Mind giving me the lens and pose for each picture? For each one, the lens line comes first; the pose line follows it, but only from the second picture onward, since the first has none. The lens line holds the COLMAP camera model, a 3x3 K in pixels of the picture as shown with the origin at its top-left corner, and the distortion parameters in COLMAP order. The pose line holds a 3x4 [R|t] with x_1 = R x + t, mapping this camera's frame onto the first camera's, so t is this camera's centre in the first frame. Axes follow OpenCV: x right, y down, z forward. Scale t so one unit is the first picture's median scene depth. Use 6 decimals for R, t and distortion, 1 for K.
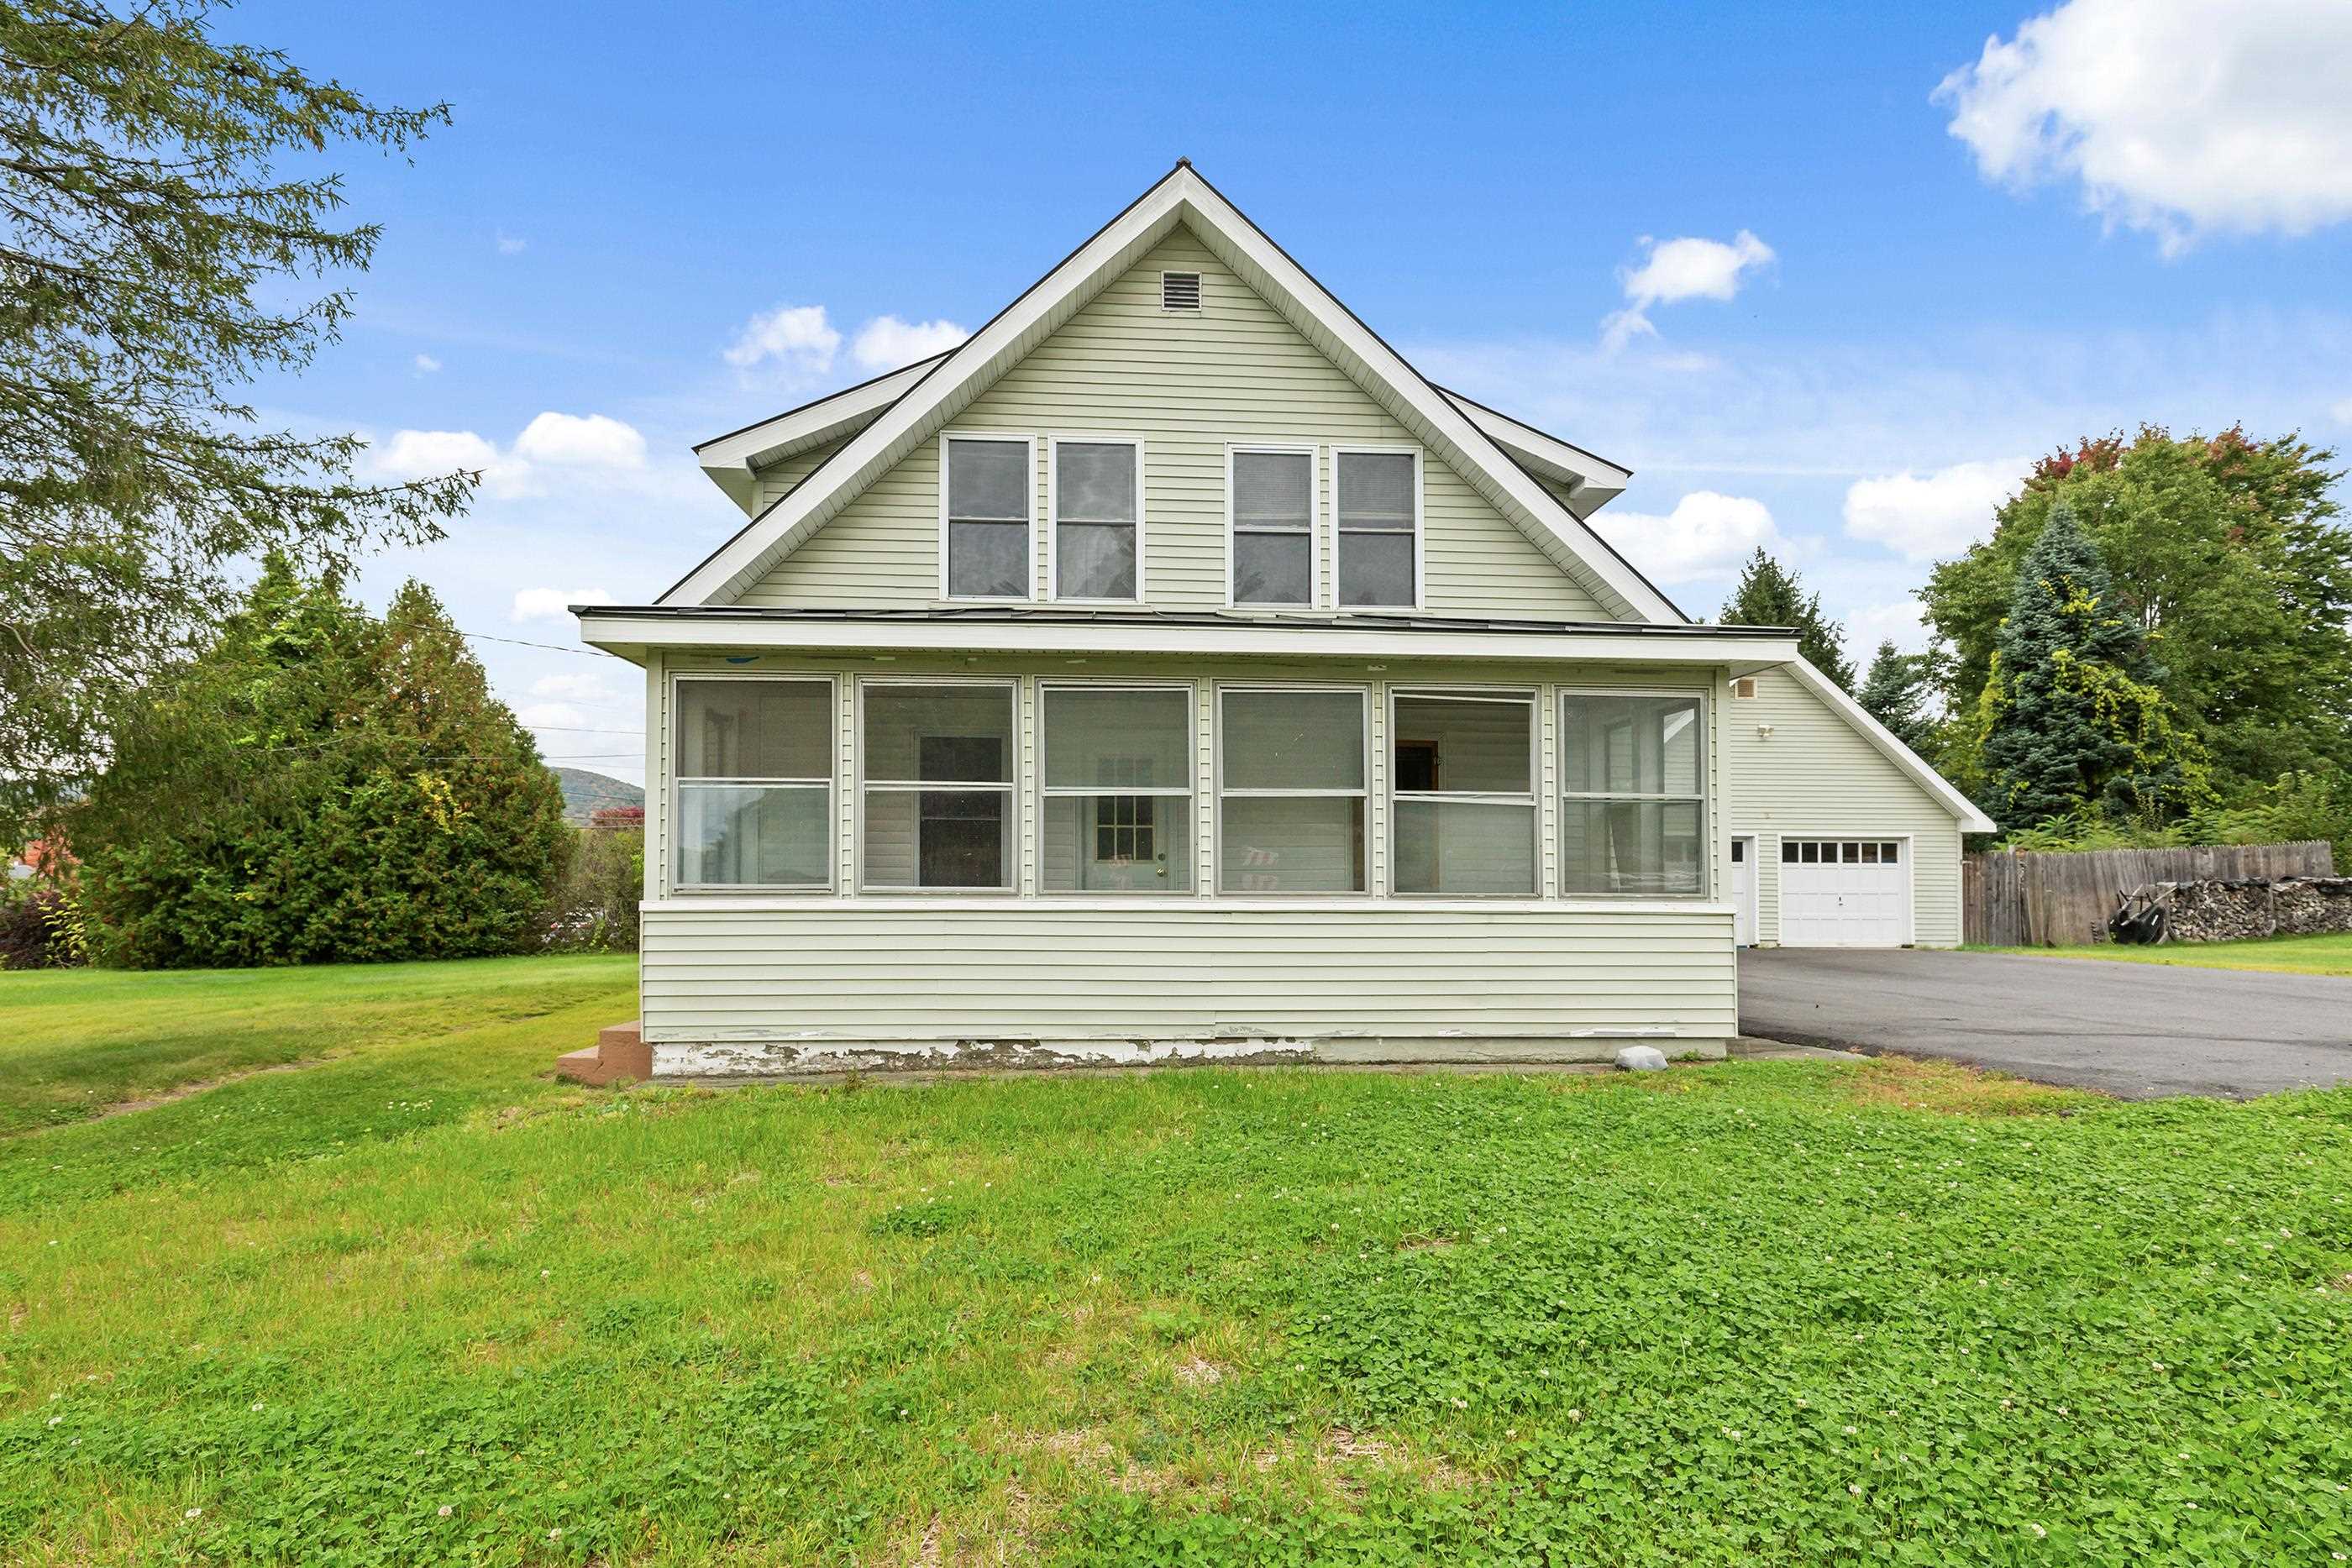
lens RADIAL K [[1247.8, 0, 1176.4], [0, 1247.8, 841.7], [0, 0, 1]] dist [0.005269, 0.000027]
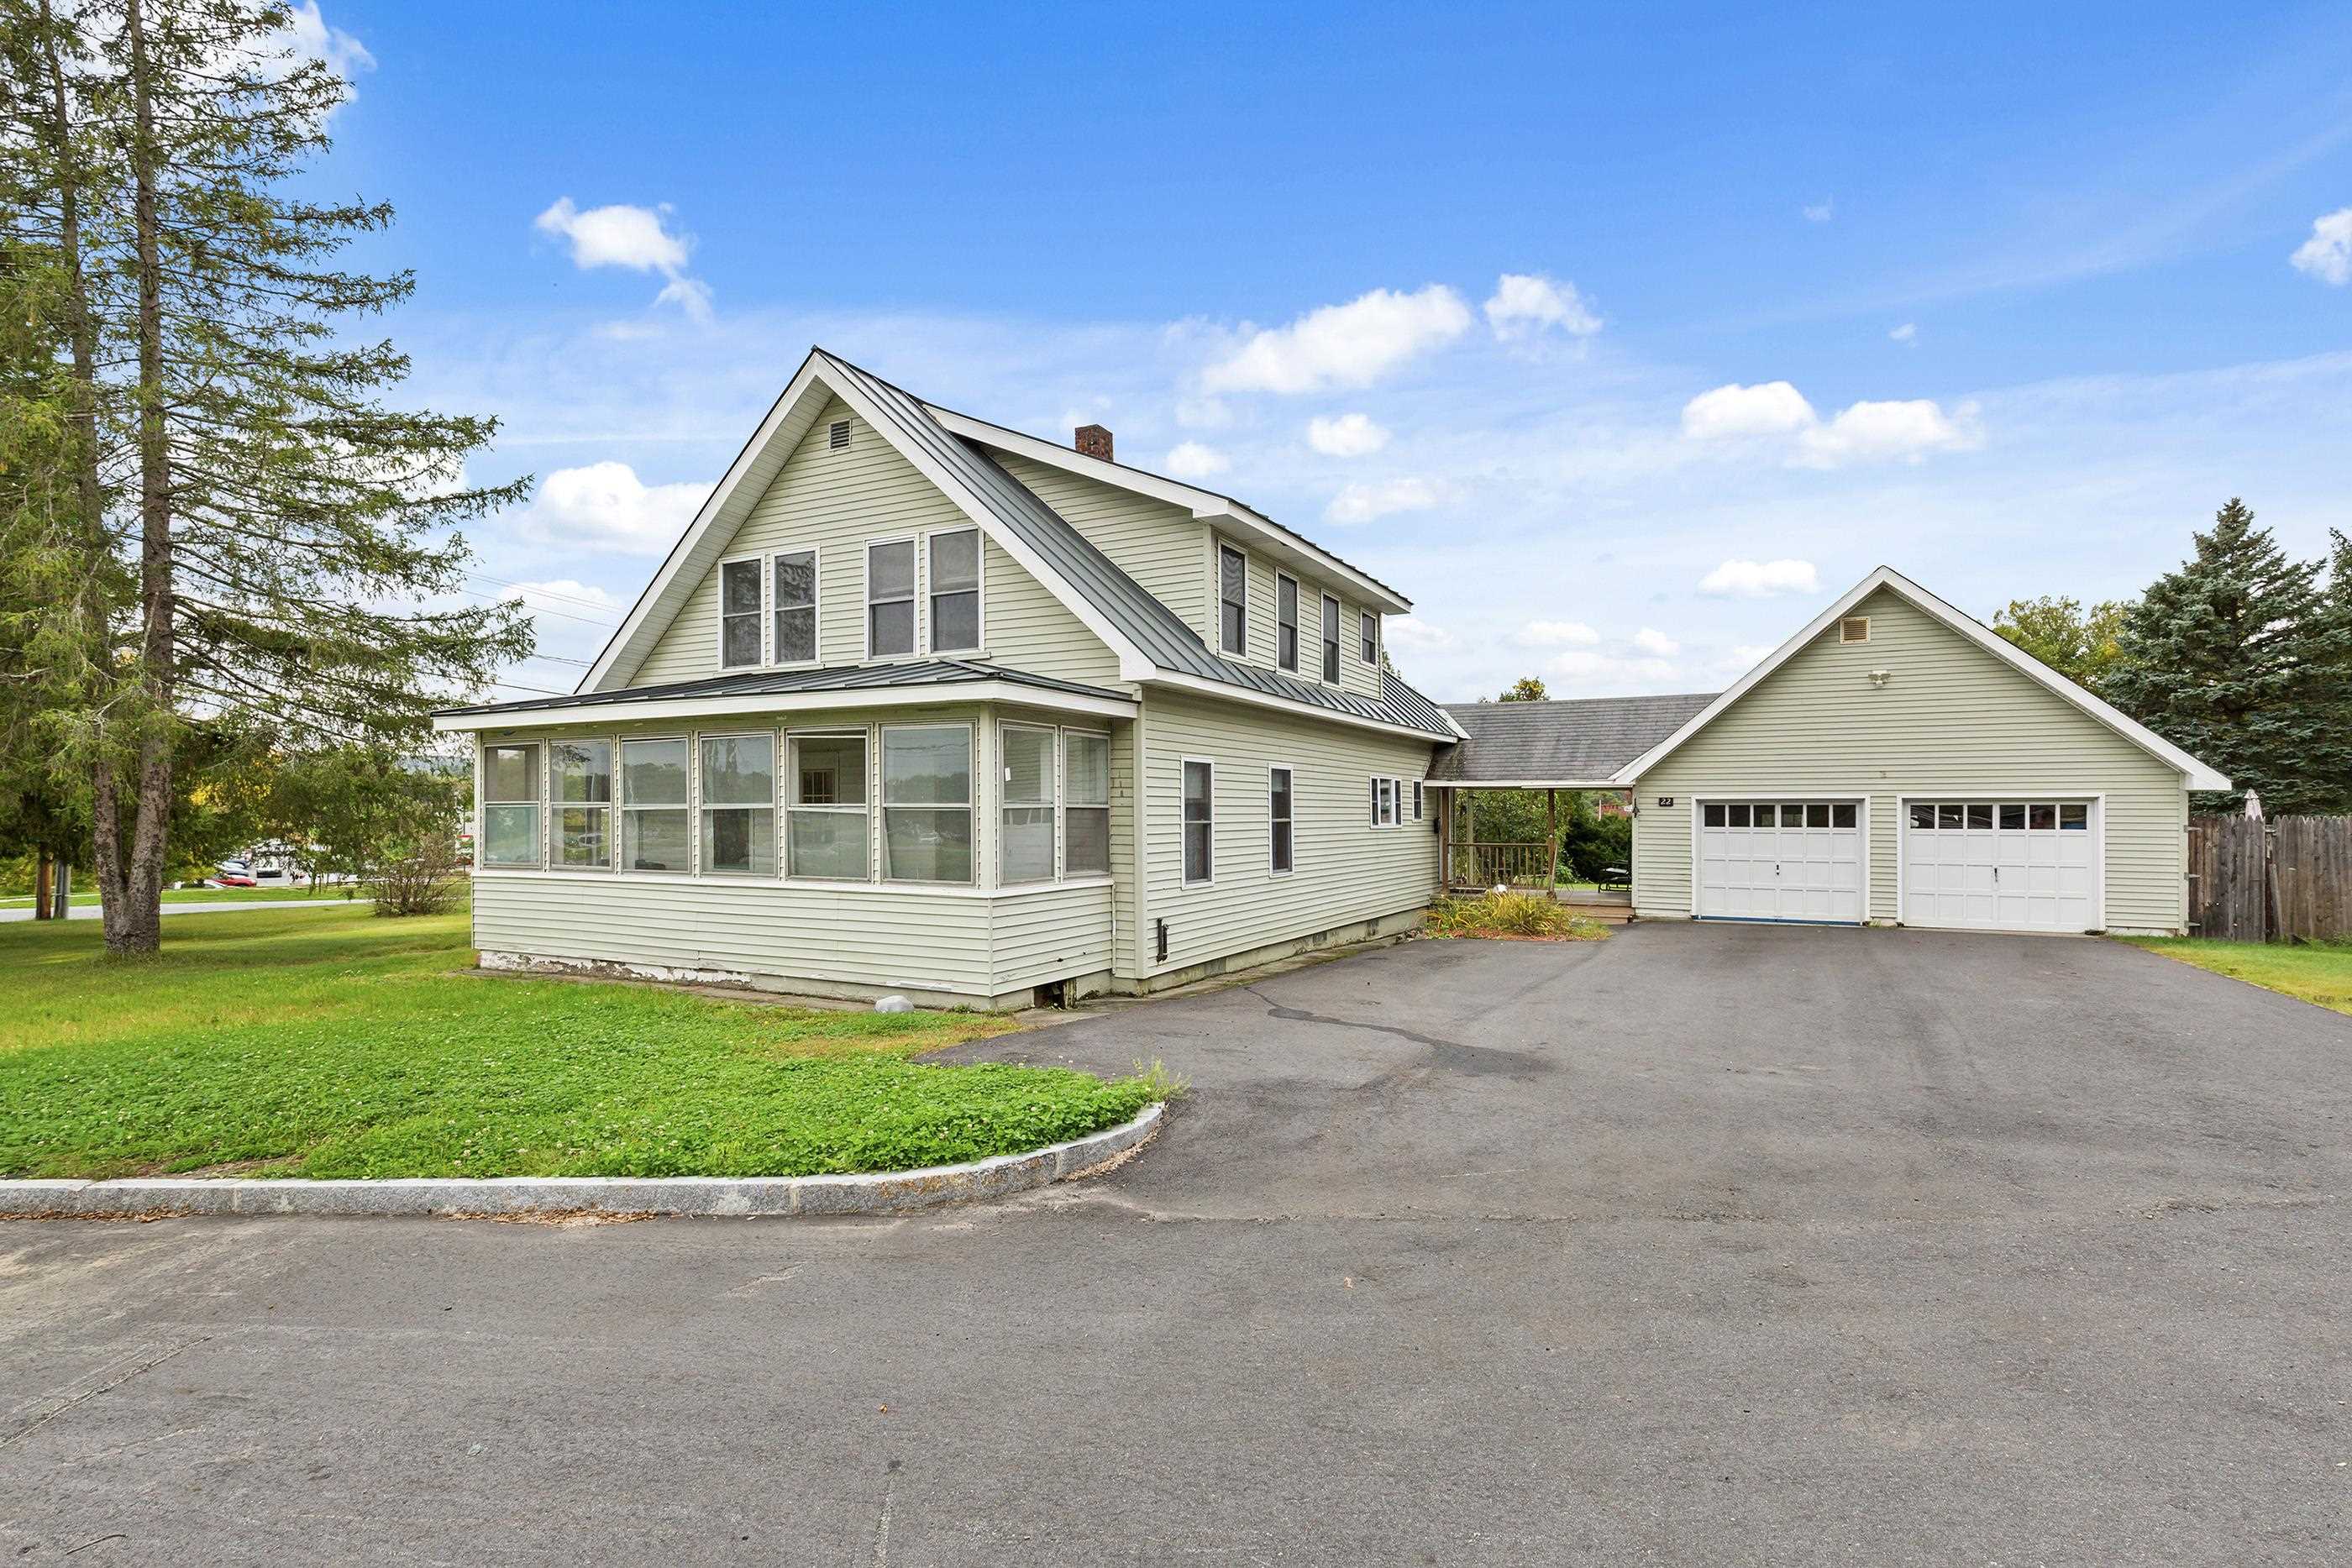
lens RADIAL K [[1172.7, 0, 1176.1], [0, 1172.7, 801.0], [0, 0, 1]] dist [0.009510, 0.000274]
pose [[0.844186, -0.008220, -0.535987, 1.035198], [0.017092, 0.999787, 0.011588, -0.042418], [0.535778, -0.018943, 0.844147, 0.087966]]
